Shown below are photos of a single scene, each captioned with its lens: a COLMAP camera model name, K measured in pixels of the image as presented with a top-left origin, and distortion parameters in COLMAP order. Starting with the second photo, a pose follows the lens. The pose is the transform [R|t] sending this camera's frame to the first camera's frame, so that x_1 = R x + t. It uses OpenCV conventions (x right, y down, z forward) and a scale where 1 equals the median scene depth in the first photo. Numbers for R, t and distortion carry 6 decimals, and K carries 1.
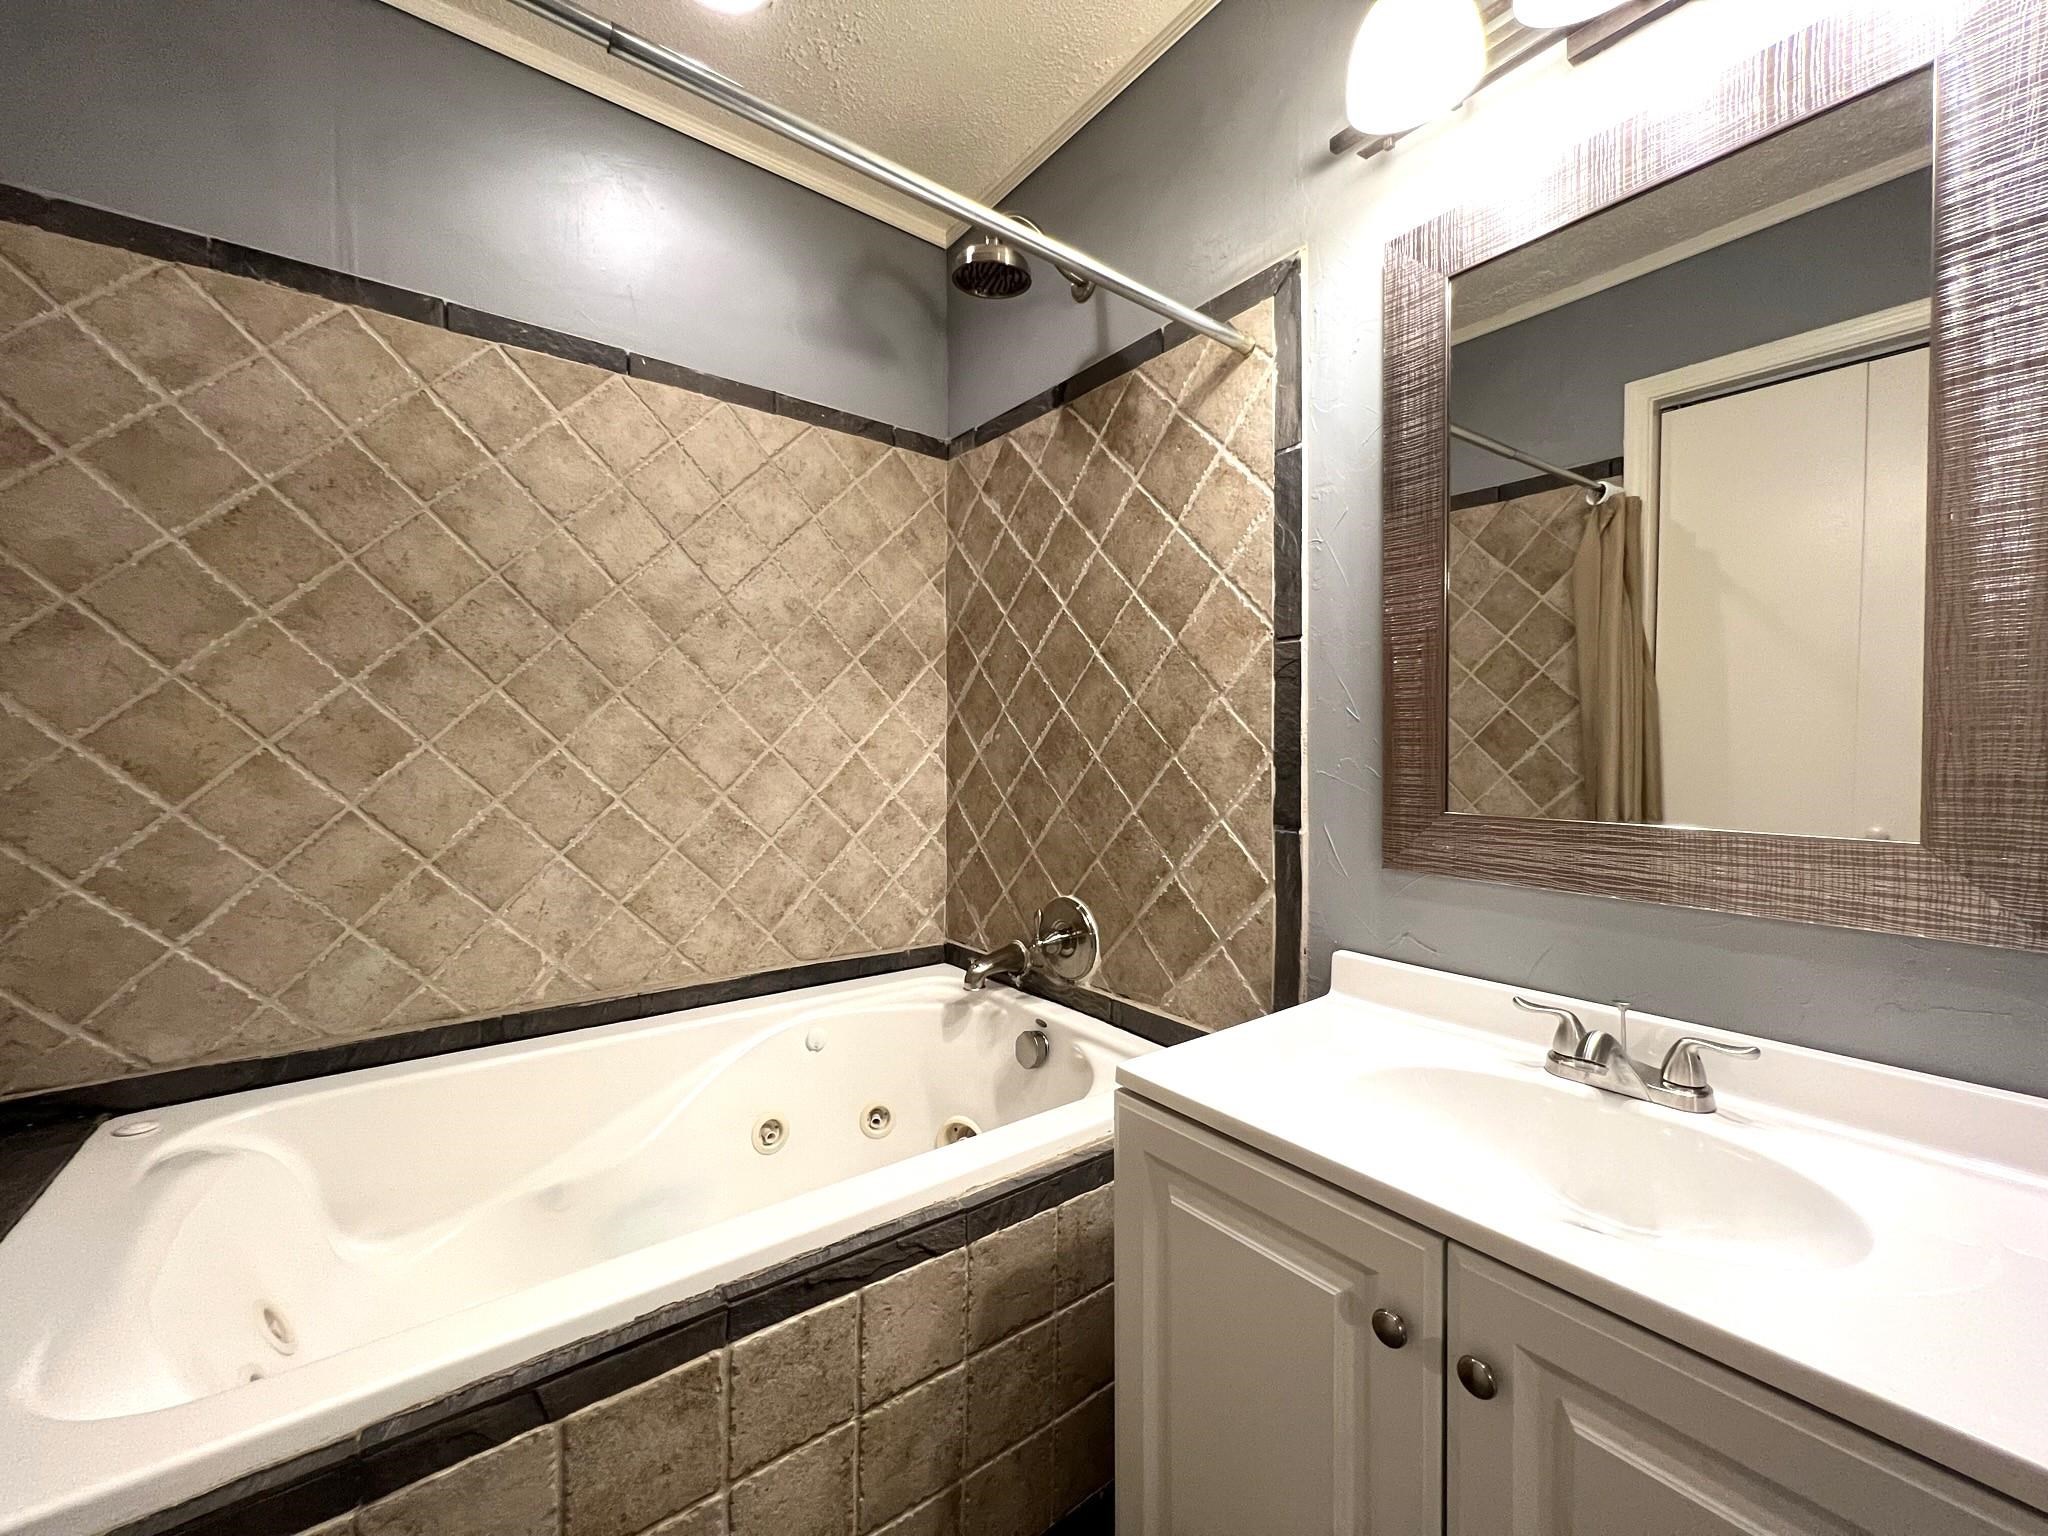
lens RADIAL K [[816.4, 0, 1021.3], [0, 816.4, 765.5], [0, 0, 1]] dist [-0.002372, 0.001300]
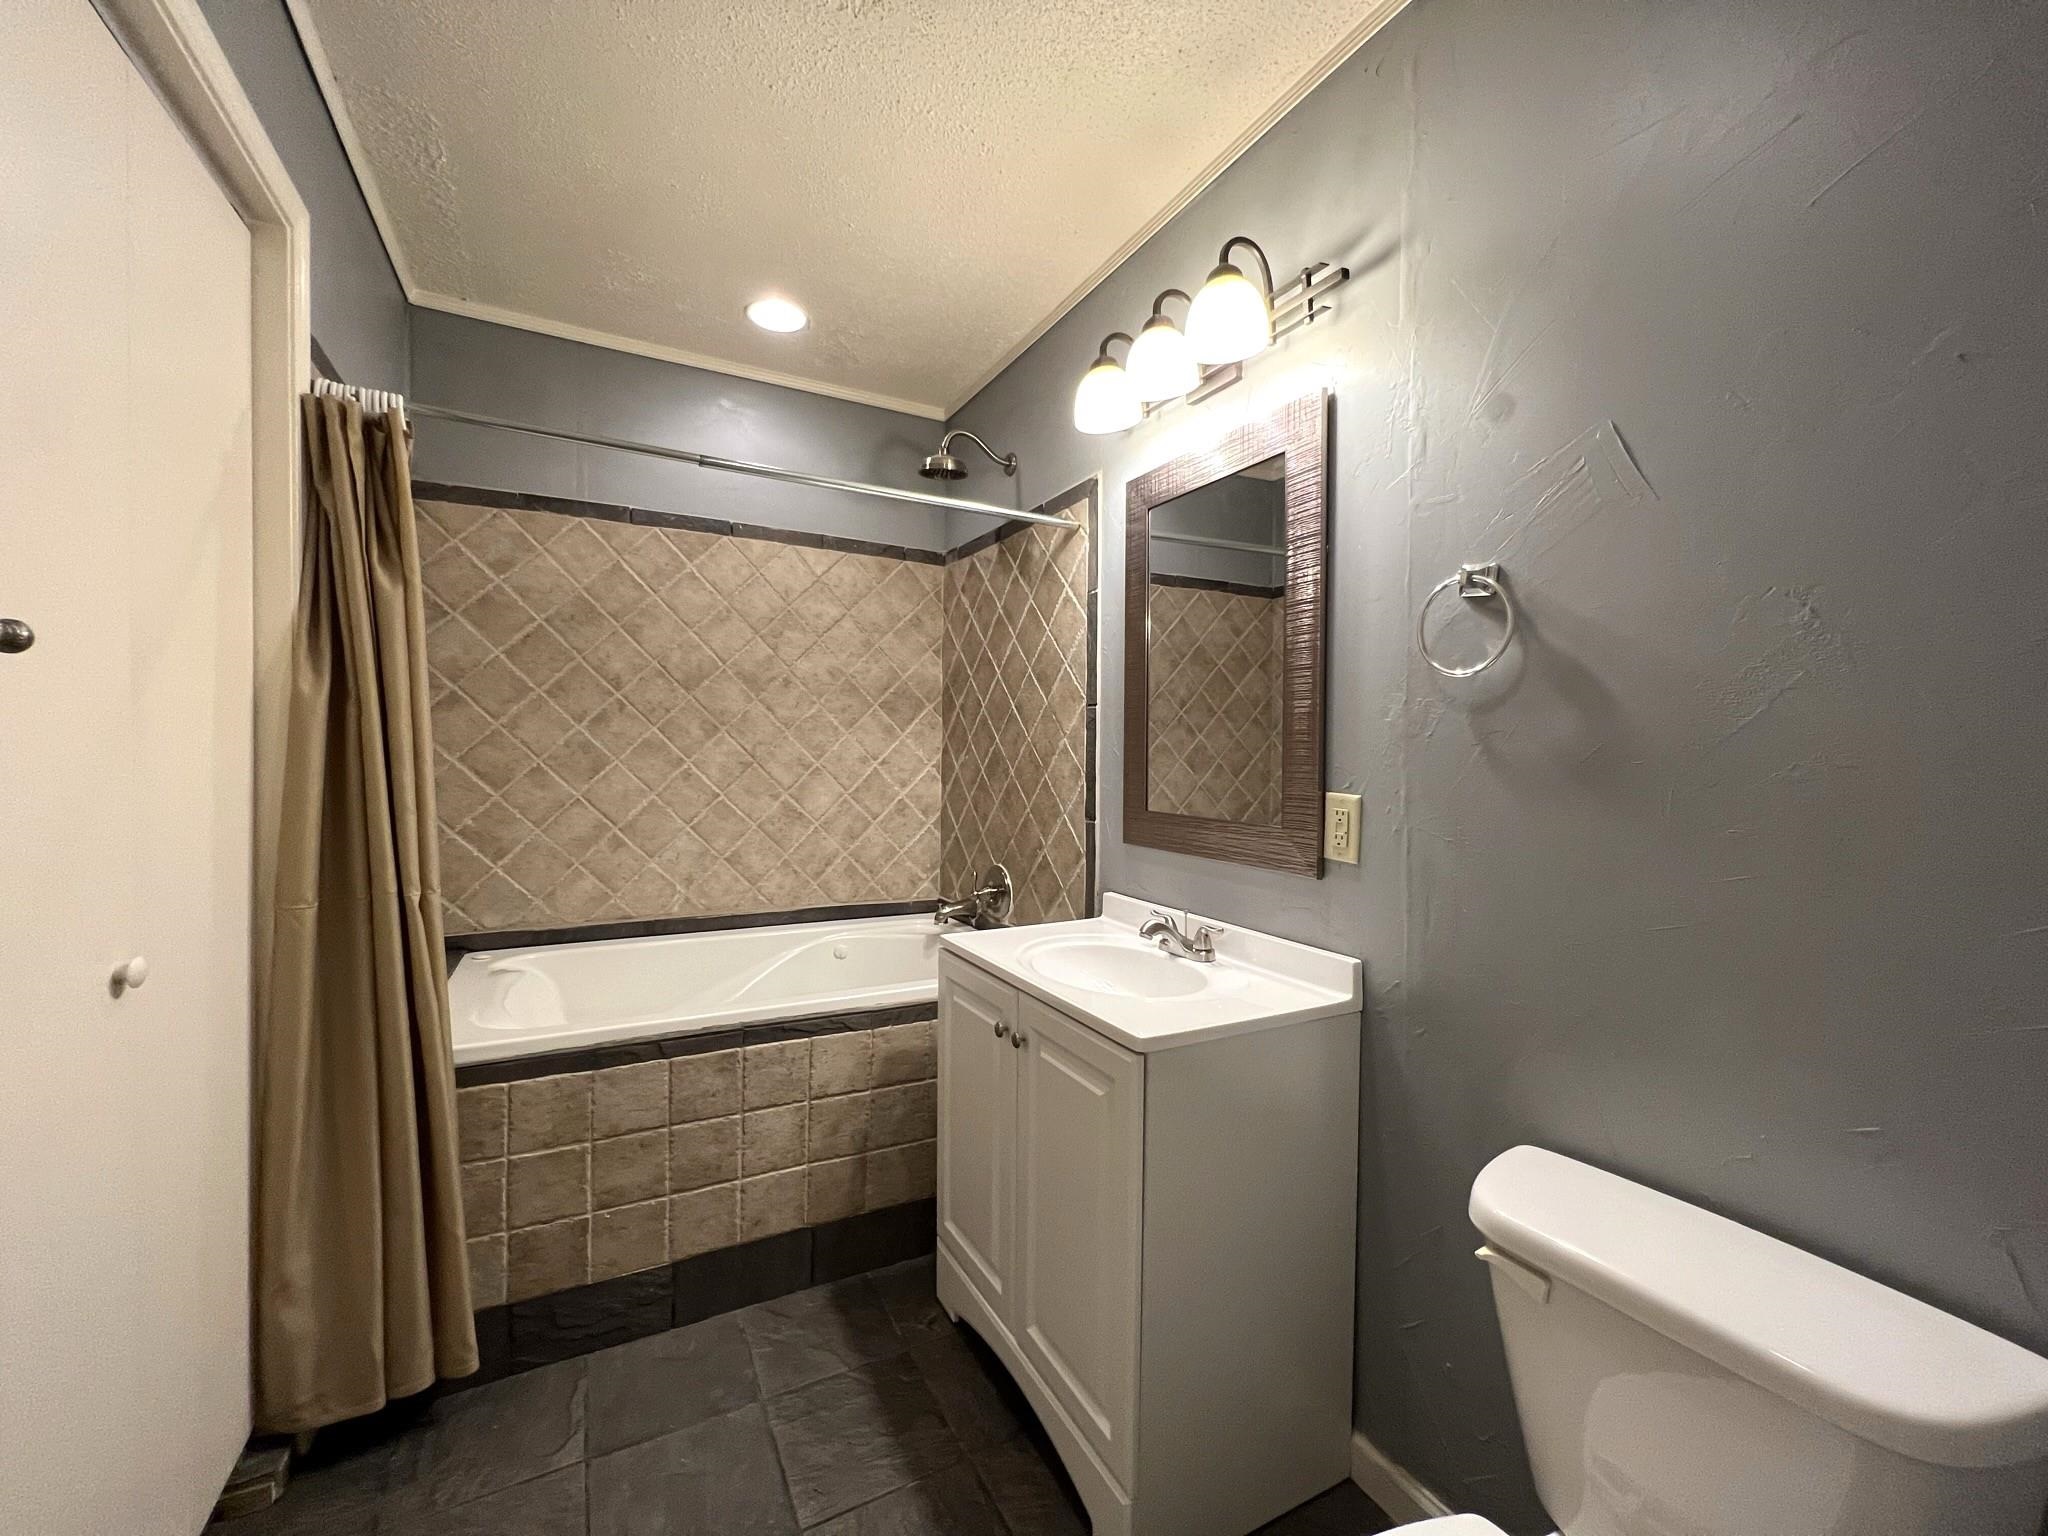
lens RADIAL K [[816.4, 0, 1024.8], [0, 816.4, 767.9], [0, 0, 1]] dist [-0.002372, 0.001300]
pose [[0.987758, 0.014582, -0.155314, 0.427578], [-0.015045, 0.999885, -0.001807, -0.022028], [0.155270, 0.004122, 0.987863, -0.623120]]
